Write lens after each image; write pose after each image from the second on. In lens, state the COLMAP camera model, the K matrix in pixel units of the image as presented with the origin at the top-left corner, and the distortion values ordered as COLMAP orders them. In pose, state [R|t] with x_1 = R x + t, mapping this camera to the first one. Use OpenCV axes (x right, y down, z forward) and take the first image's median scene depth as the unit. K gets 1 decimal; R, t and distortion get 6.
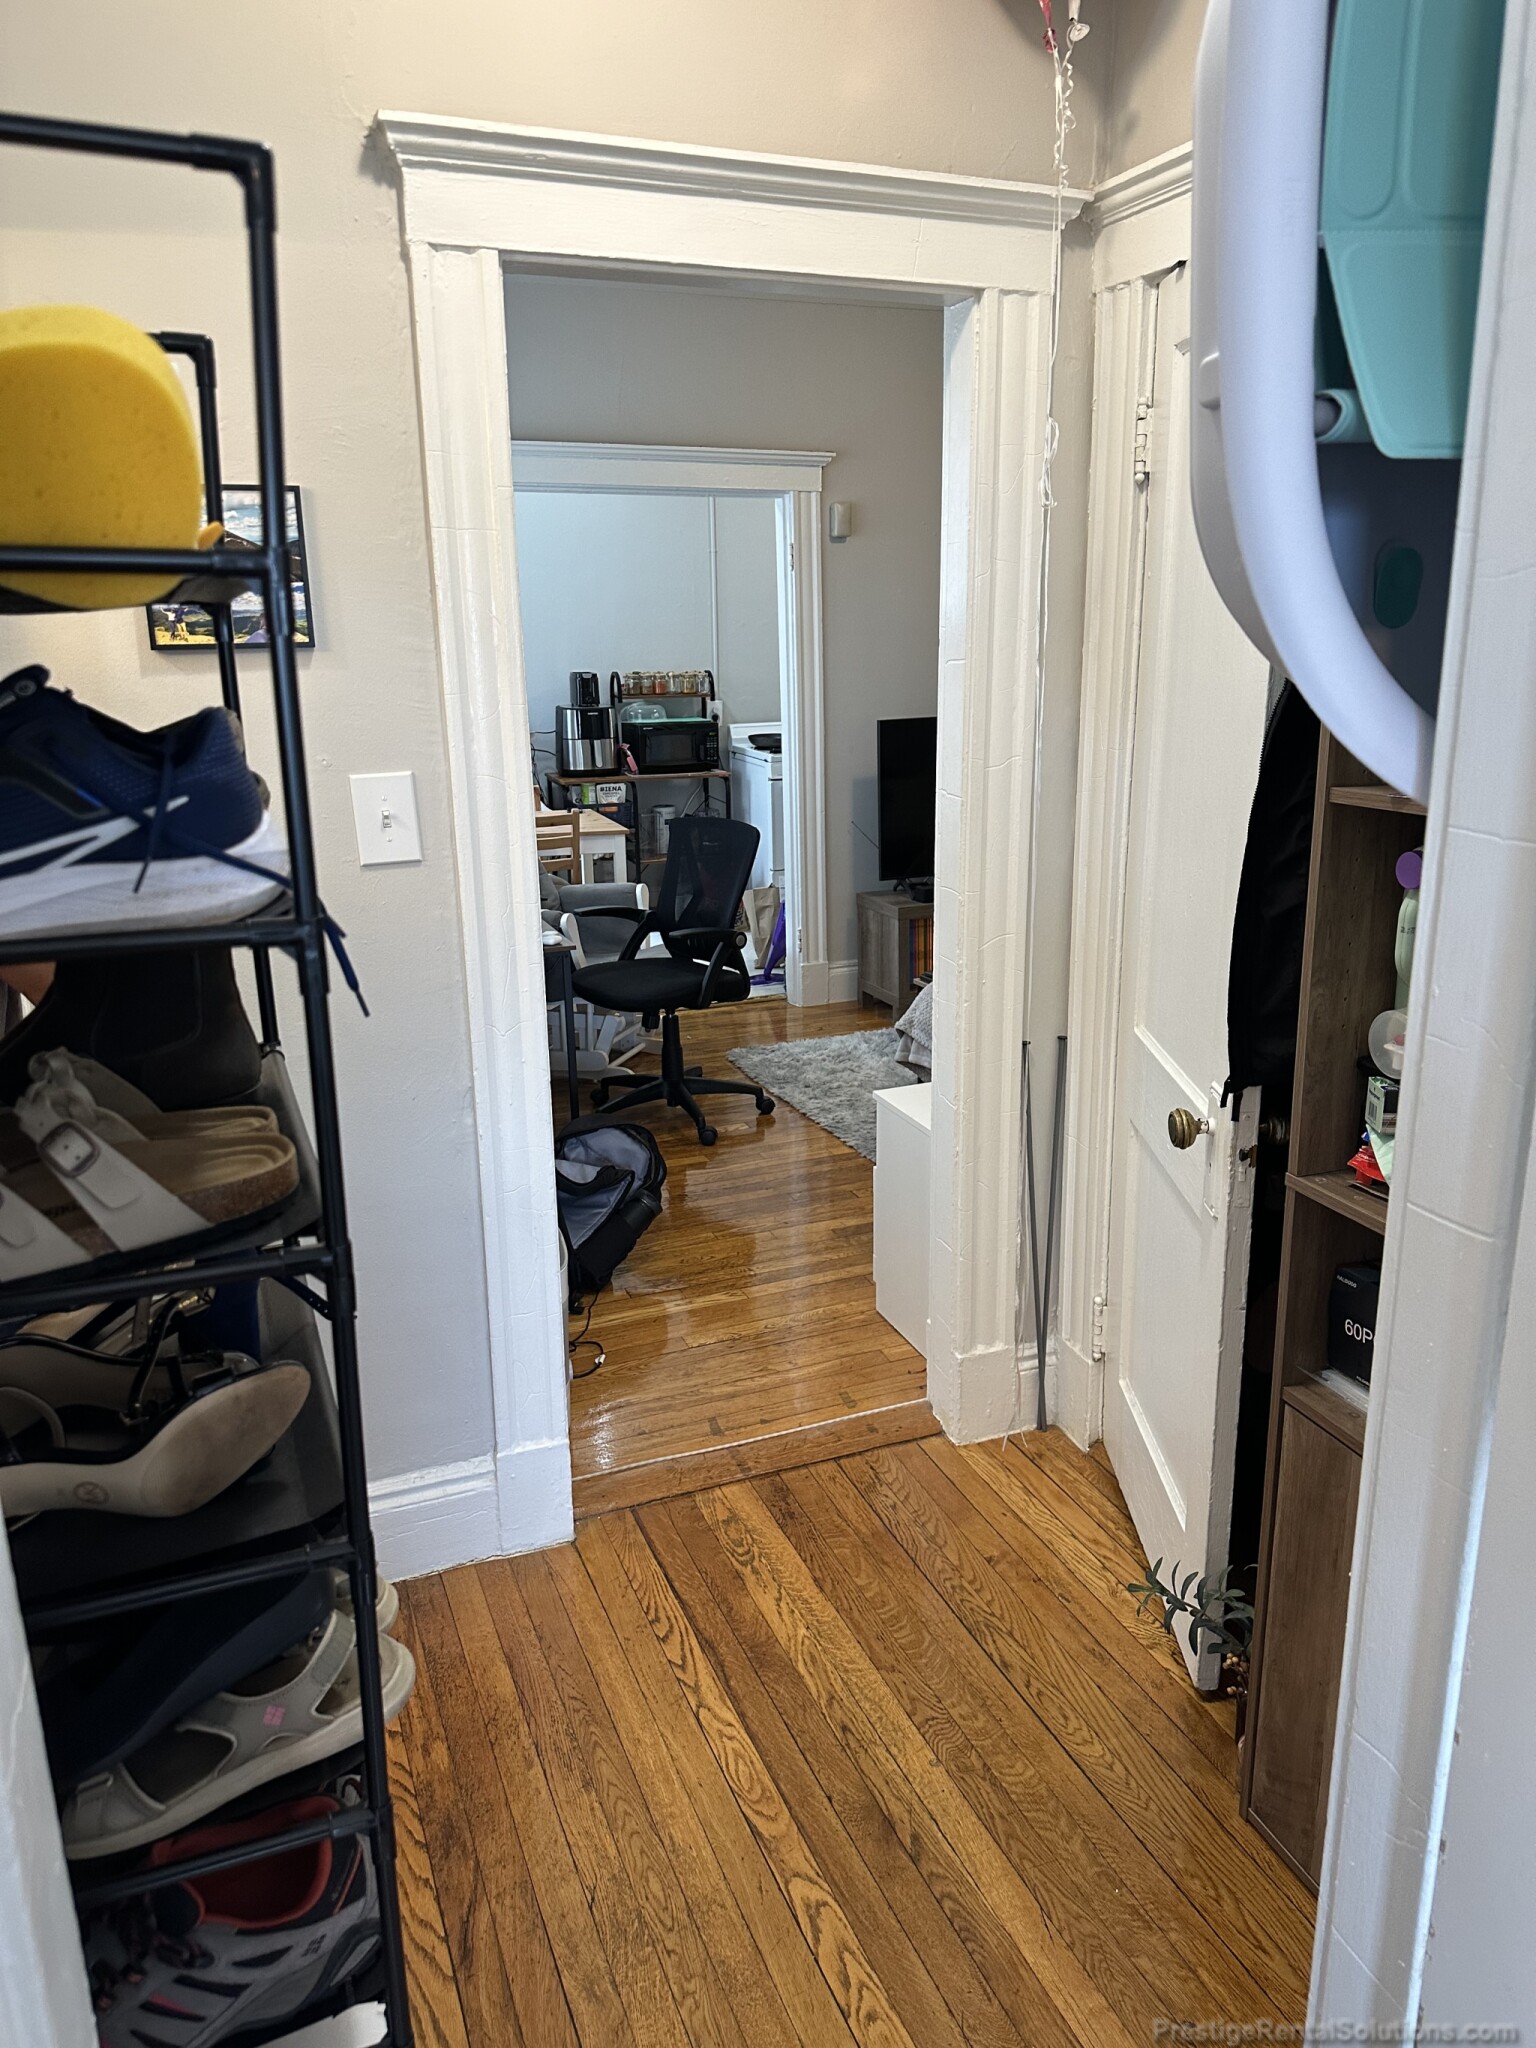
lens RADIAL K [[1436.8, 0, 781.3], [0, 1436.8, 1078.8], [0, 0, 1]] dist [0.024248, -0.021305]
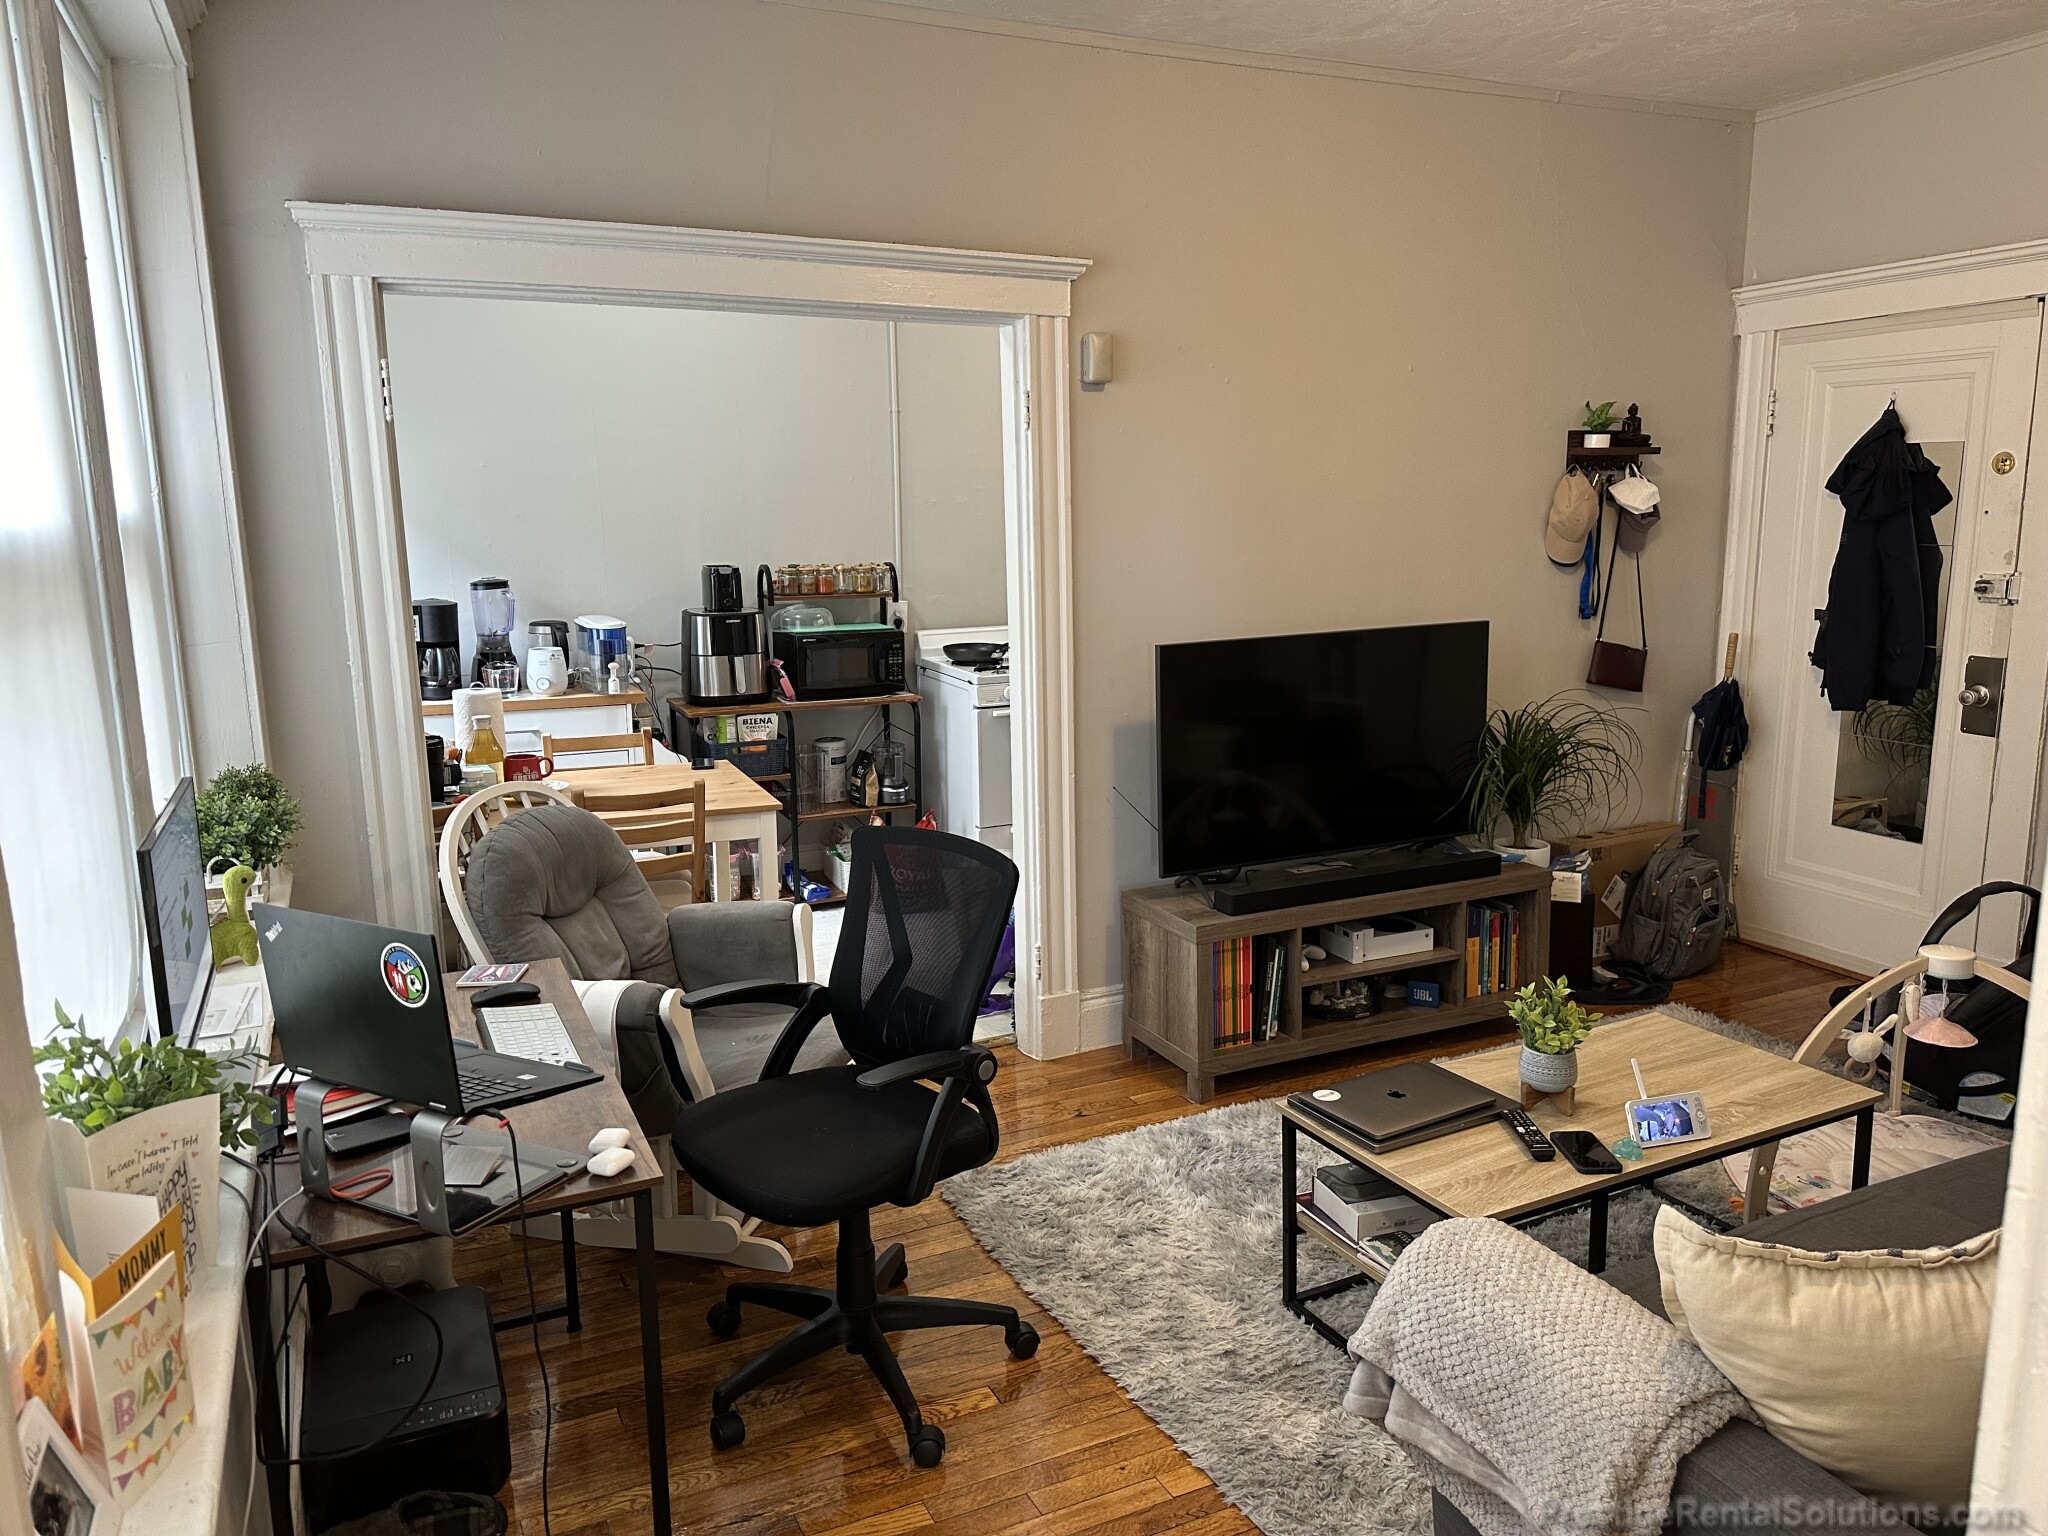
lens RADIAL K [[1436.8, 0, 1025.7], [0, 1436.8, 764.6], [0, 0, 1]] dist [0.024248, -0.021305]
pose [[0.998034, -0.007595, 0.062208, -0.028955], [0.015124, 0.992480, -0.121471, -0.090872], [-0.060818, 0.122173, 0.990644, 0.277789]]
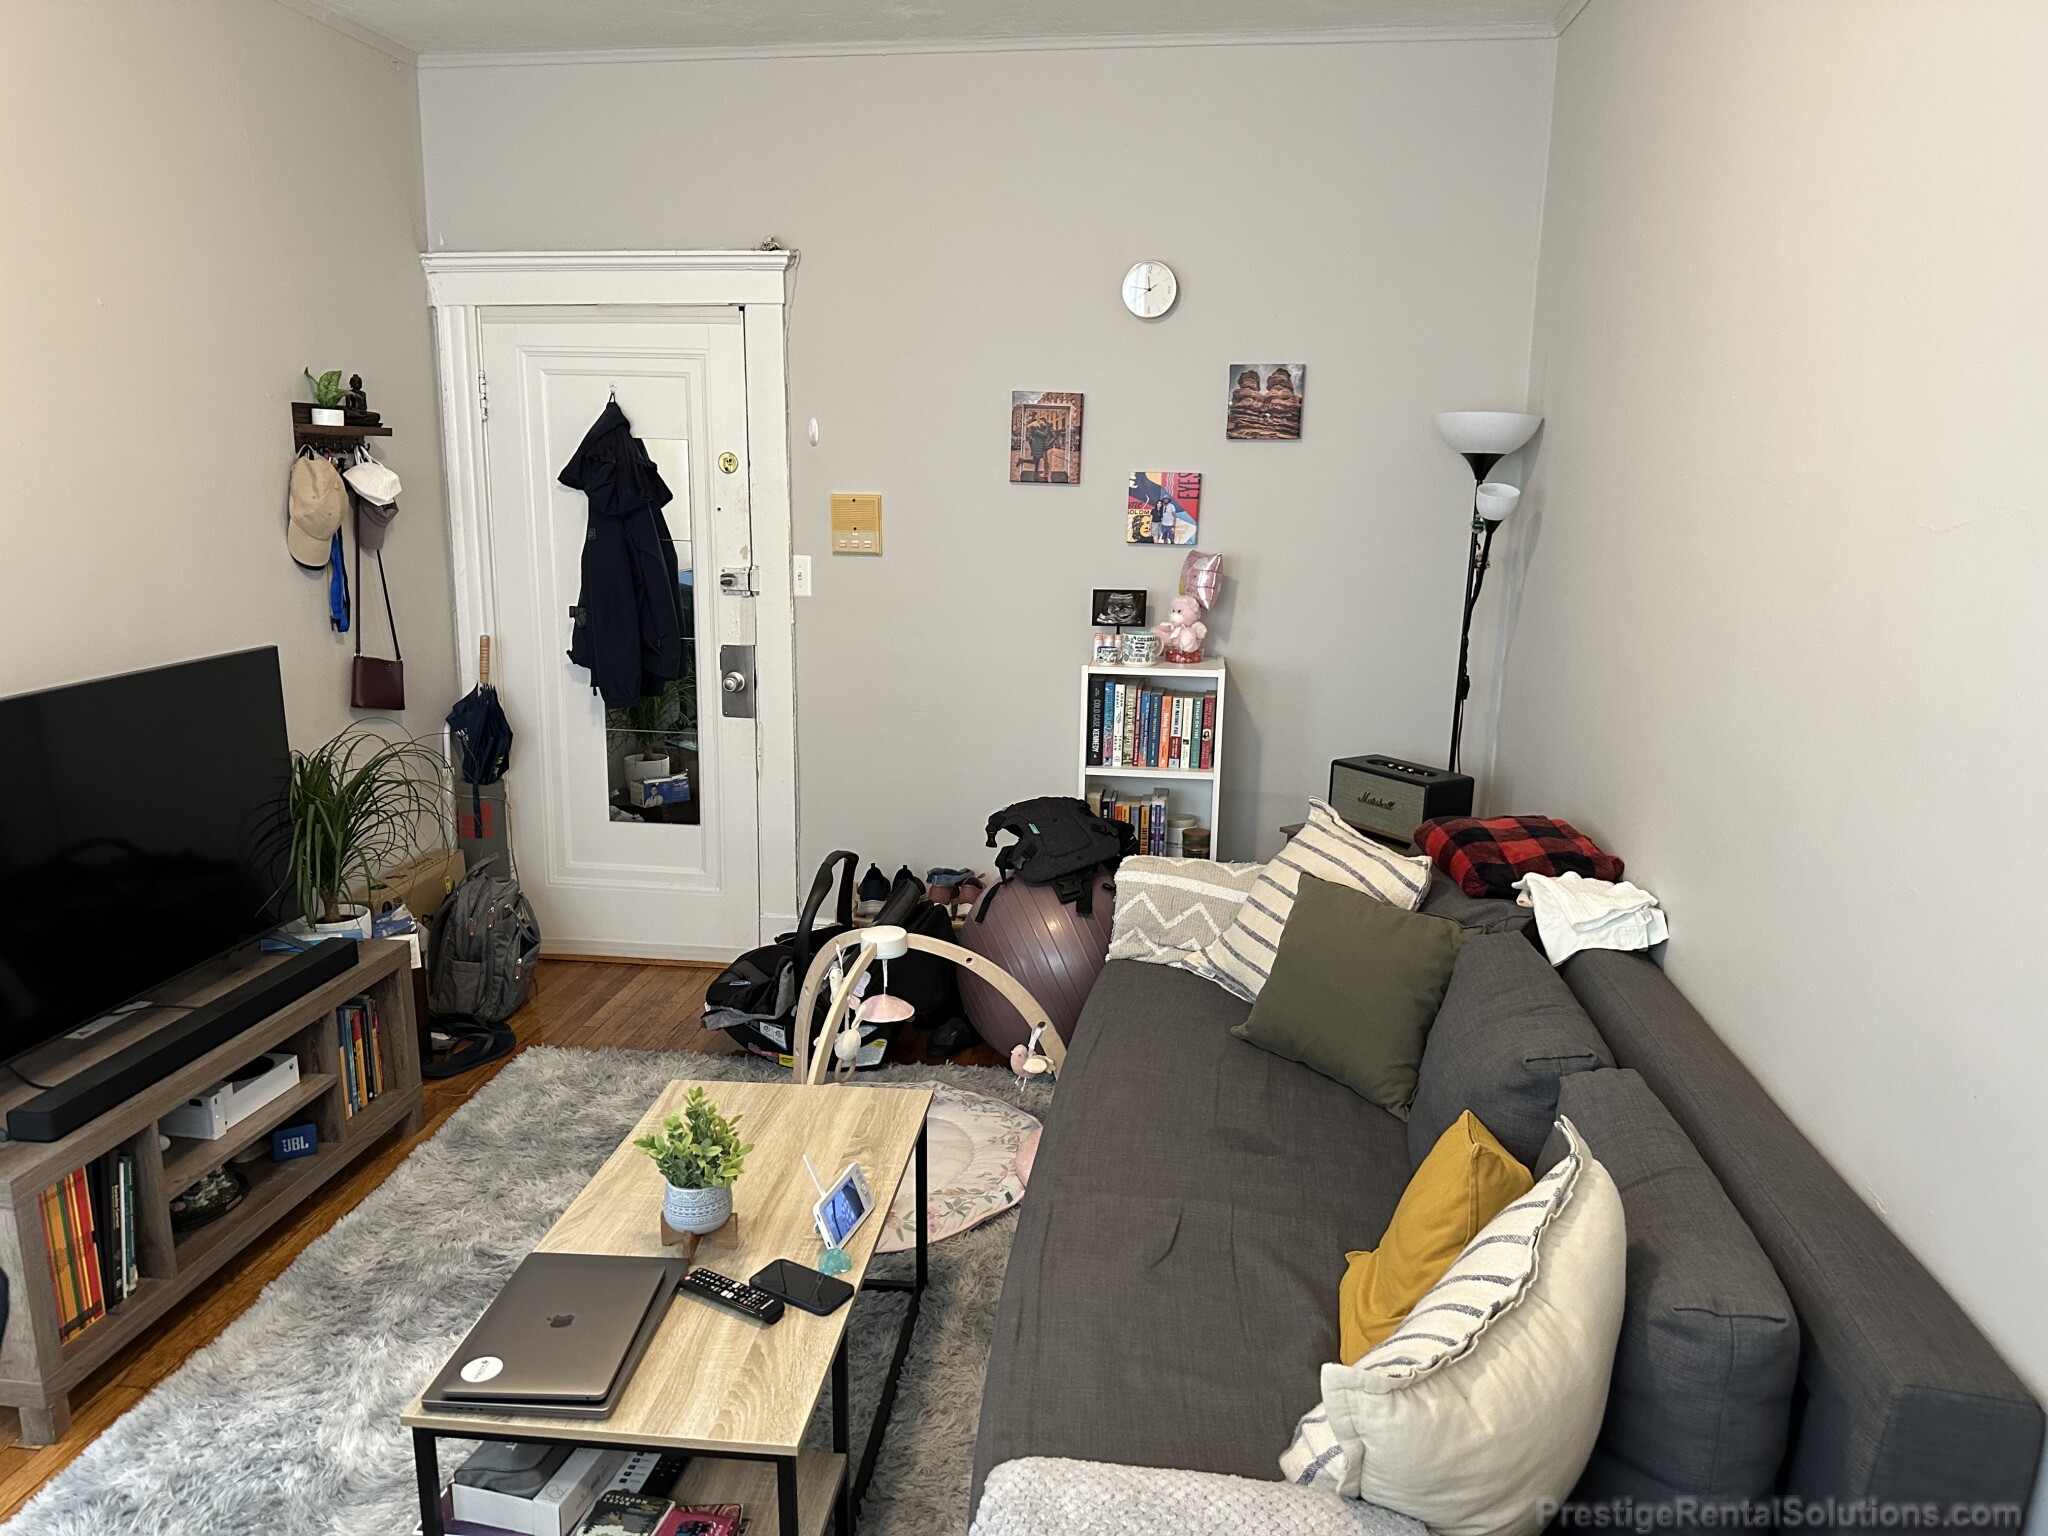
lens RADIAL K [[1436.8, 0, 1027.2], [0, 1436.8, 783.2], [0, 0, 1]] dist [0.024248, -0.021305]
pose [[0.485487, -0.161814, 0.859138, -0.088746], [0.238411, 0.969979, 0.047967, -0.142742], [-0.841108, 0.181541, 0.509491, 0.421493]]
